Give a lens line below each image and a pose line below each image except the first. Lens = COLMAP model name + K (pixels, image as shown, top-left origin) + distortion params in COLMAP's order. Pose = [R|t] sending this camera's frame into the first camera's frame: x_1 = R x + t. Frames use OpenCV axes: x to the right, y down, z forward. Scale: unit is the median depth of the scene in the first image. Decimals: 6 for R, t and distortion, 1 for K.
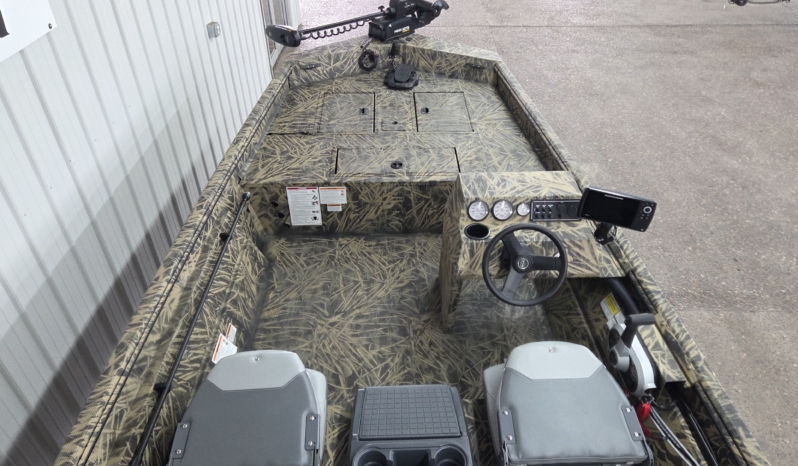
lens RADIAL K [[542.0, 0, 409.0], [0, 542.0, 230.9], [0, 0, 1]] dist [0.088899, -0.089000]
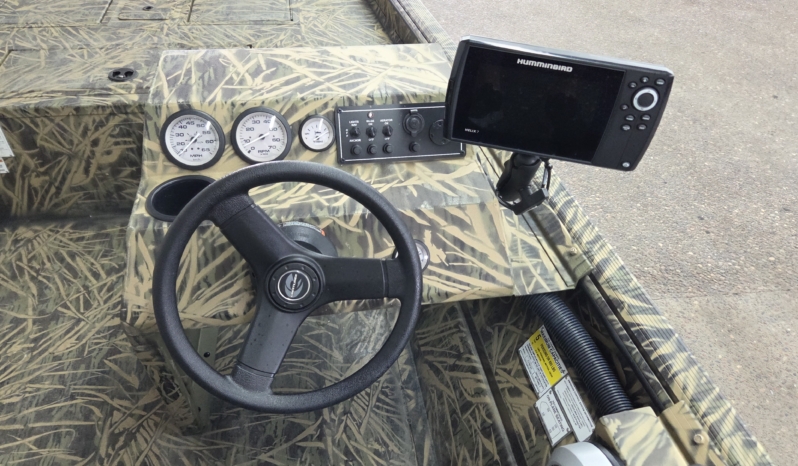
lens RADIAL K [[542.0, 0, 409.0], [0, 542.0, 230.9], [0, 0, 1]] dist [0.088899, -0.089000]
pose [[0.988773, -0.065264, 0.134419, 0.215753], [0.057743, 0.996580, 0.059114, 0.009716], [-0.137817, -0.050688, 0.989160, 0.603150]]
